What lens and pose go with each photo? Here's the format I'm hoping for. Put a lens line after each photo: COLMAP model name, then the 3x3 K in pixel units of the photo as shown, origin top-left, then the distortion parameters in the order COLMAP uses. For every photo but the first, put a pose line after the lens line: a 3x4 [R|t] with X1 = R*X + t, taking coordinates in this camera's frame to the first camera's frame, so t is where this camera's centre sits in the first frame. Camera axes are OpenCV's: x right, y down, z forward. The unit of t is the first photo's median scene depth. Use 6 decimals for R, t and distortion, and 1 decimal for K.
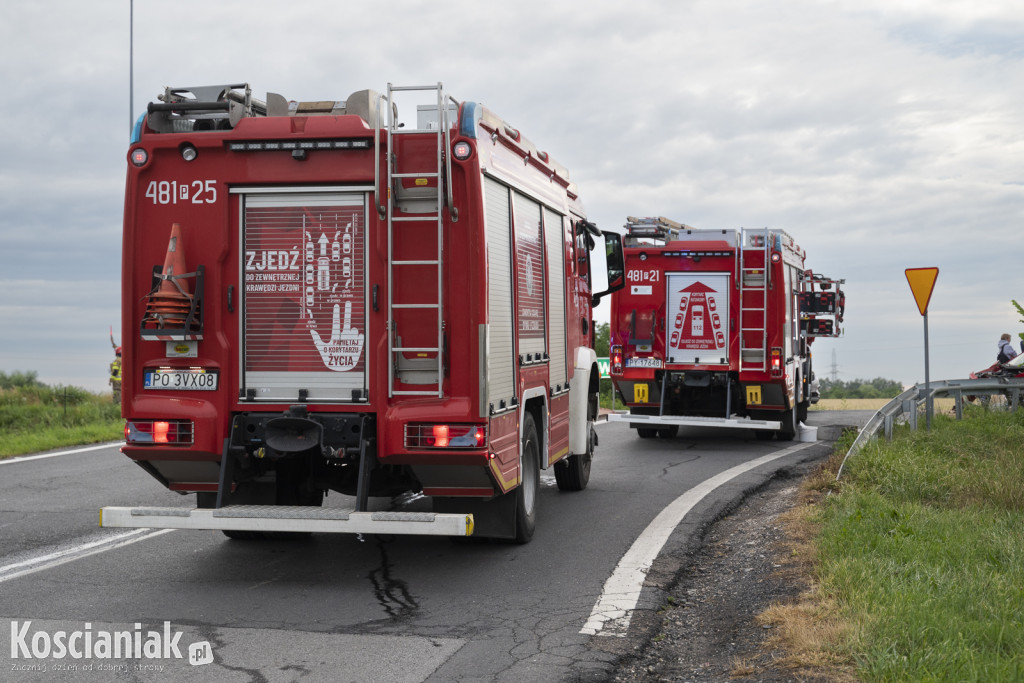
lens RADIAL K [[2286.4, 0, 512.0], [0, 2286.4, 341.5], [0, 0, 1]] dist [0.002544, -0.272173]
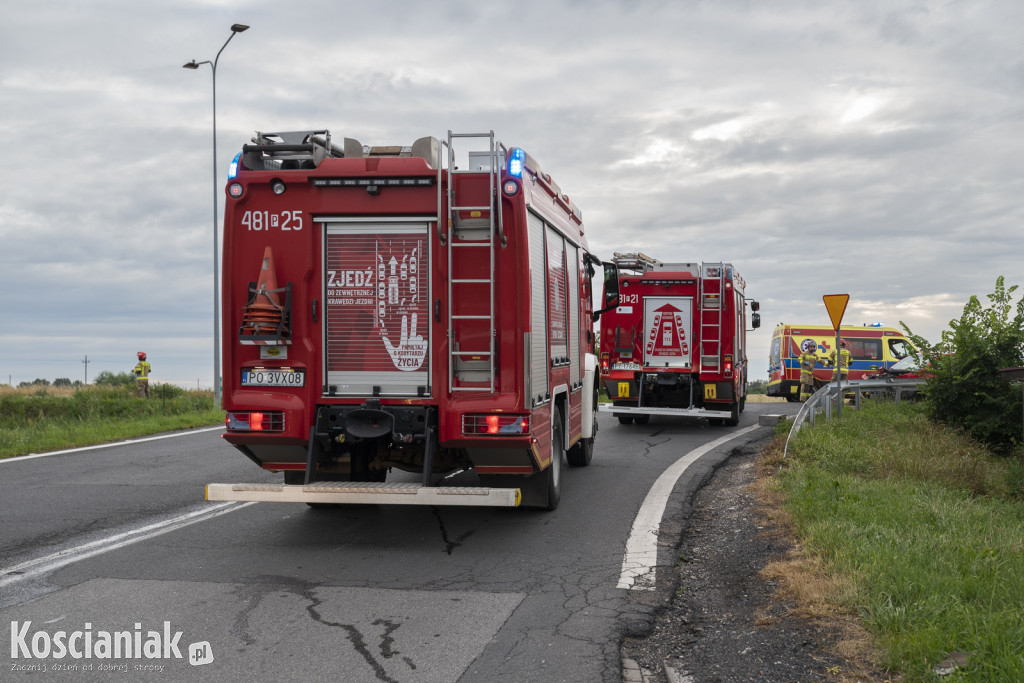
lens RADIAL K [[1245.6, 0, 512.8], [0, 1245.6, 431.7], [0, 0, 1]] dist [0.000955, -0.010144]
pose [[0.993852, -0.002152, 0.110698, -0.092238], [-0.003967, 0.998477, 0.055023, 0.008509], [-0.110648, -0.055124, 0.992330, 0.335044]]
